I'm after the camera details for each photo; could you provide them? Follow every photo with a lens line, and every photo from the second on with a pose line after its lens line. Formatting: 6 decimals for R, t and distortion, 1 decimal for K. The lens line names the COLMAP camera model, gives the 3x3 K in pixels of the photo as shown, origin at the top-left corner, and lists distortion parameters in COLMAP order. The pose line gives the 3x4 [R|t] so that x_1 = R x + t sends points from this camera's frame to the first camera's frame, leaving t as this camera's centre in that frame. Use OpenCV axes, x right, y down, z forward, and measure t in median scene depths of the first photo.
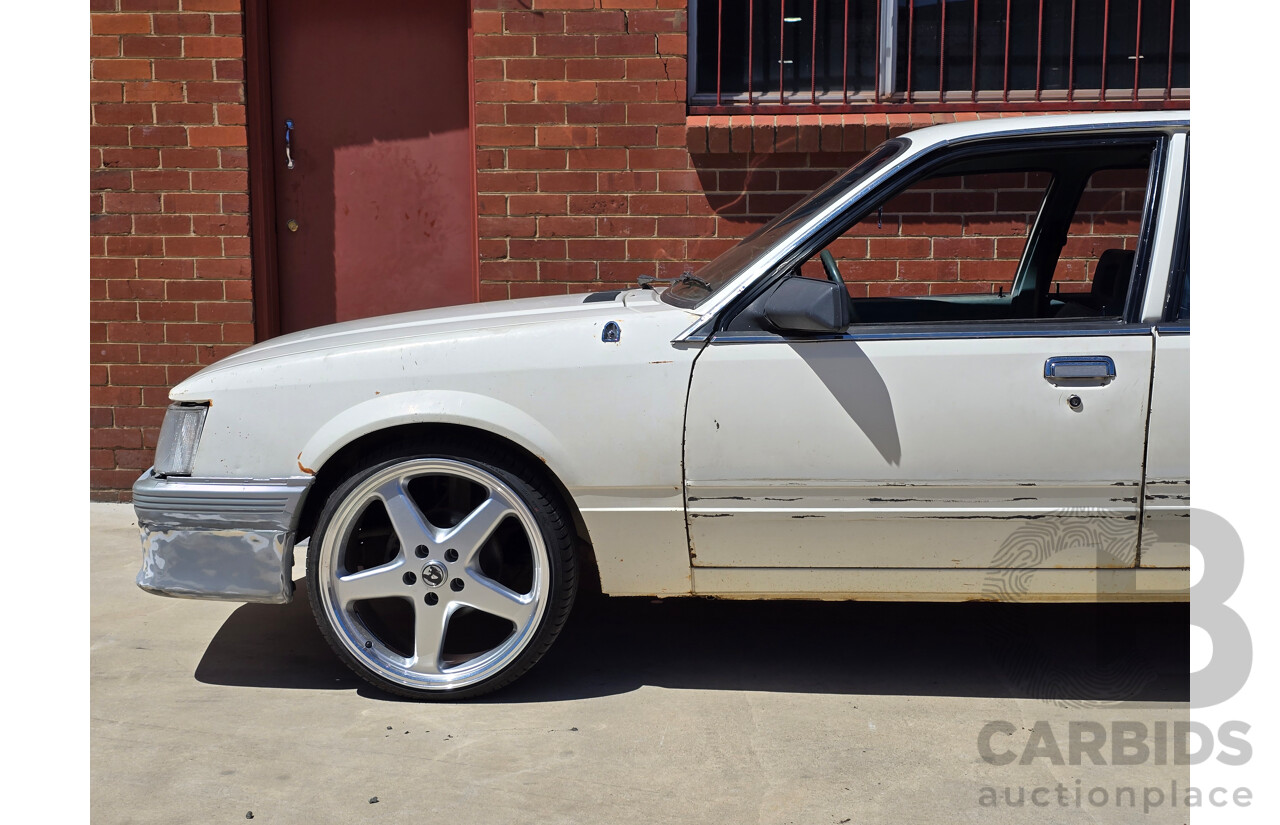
lens RADIAL K [[1468.3, 0, 647.2], [0, 1468.3, 394.2], [0, 0, 1]] dist [0.083996, 0.000000]
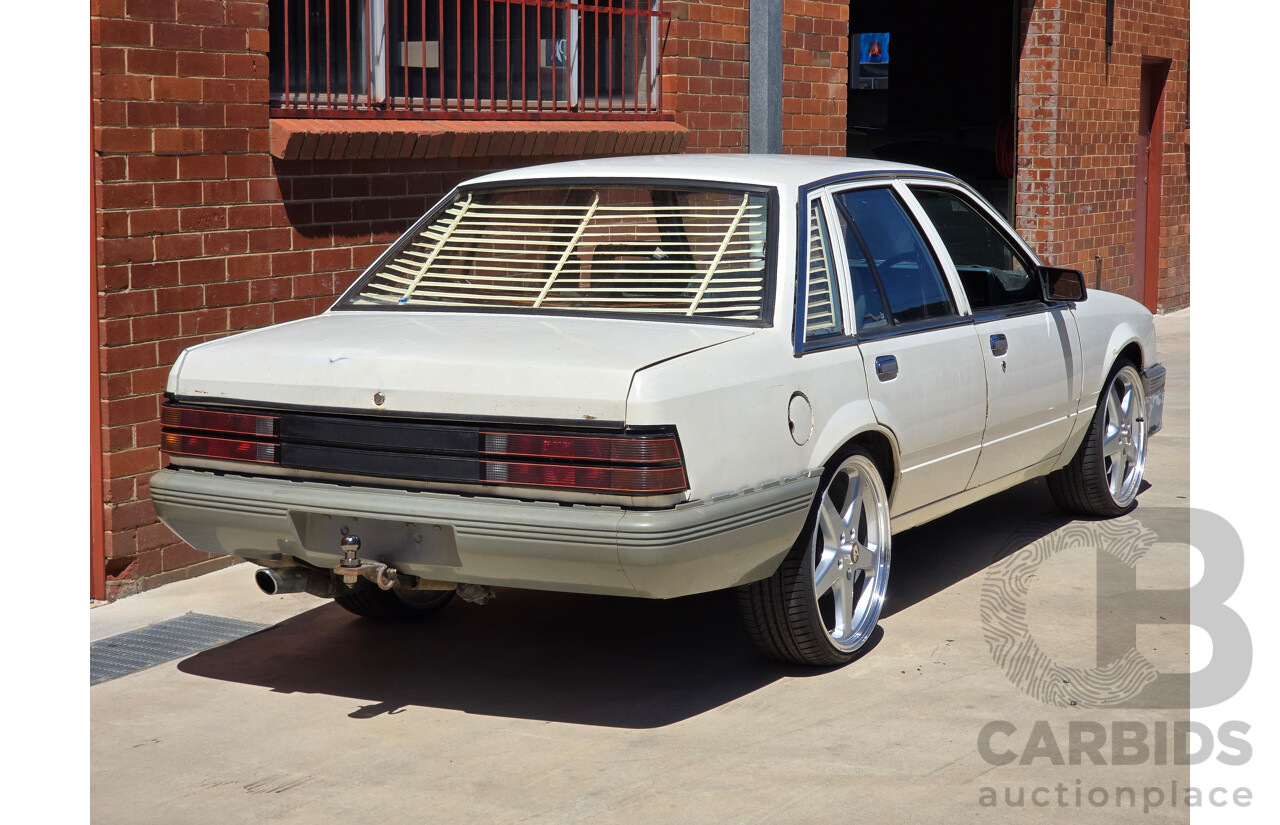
lens RADIAL K [[2074.4, 0, 644.1], [0, 2074.4, 412.0], [0, 0, 1]] dist [-0.022160, 0.000000]
pose [[0.419615, -0.118261, 0.899965, -1.048795], [0.108918, 0.990873, 0.079423, -0.087060], [-0.901144, 0.064695, 0.428666, 0.260285]]
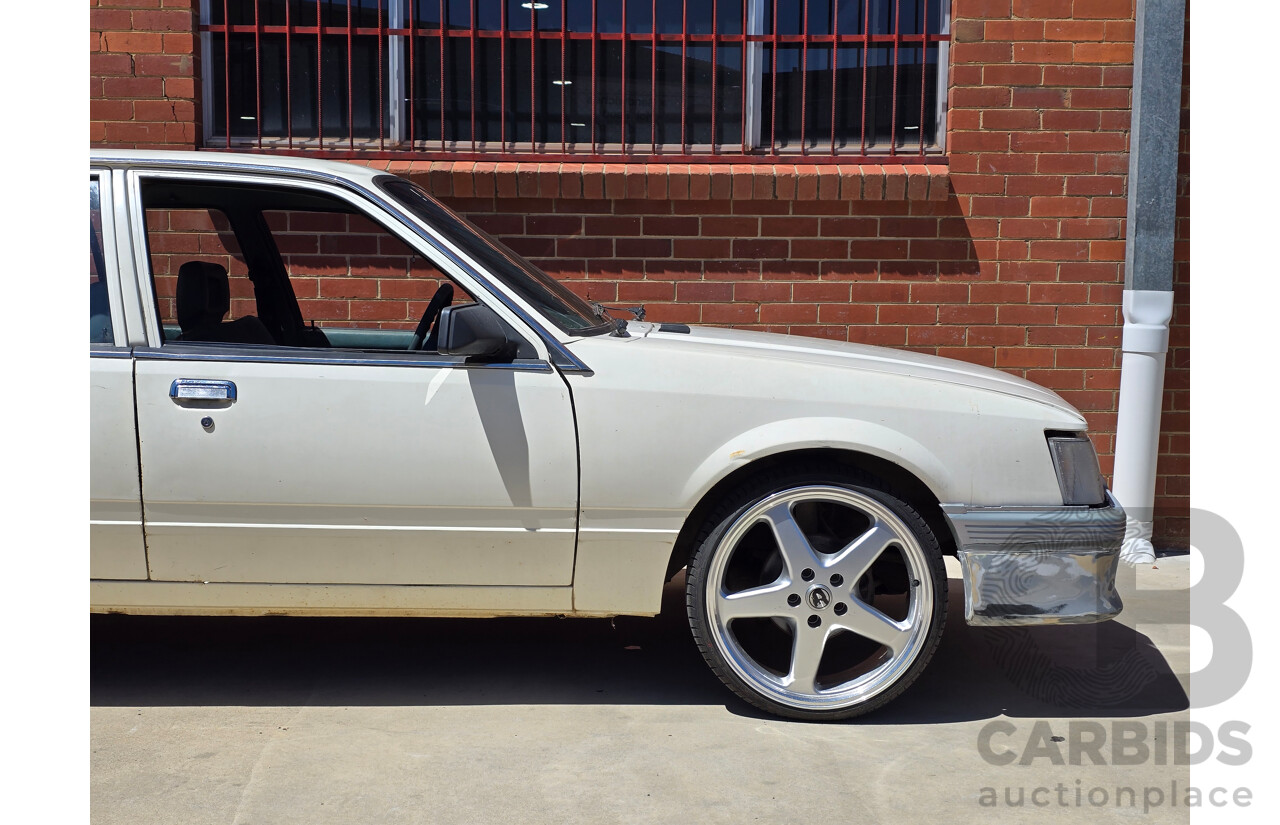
lens RADIAL K [[1468.3, 0, 643.1], [0, 1468.3, 404.6], [0, 0, 1]] dist [0.083996, 0.000000]
pose [[0.996438, 0.004072, 0.084227, 0.251595], [-0.001261, 0.999441, -0.033406, 0.016814], [-0.084316, 0.033181, 0.995886, -0.048324]]
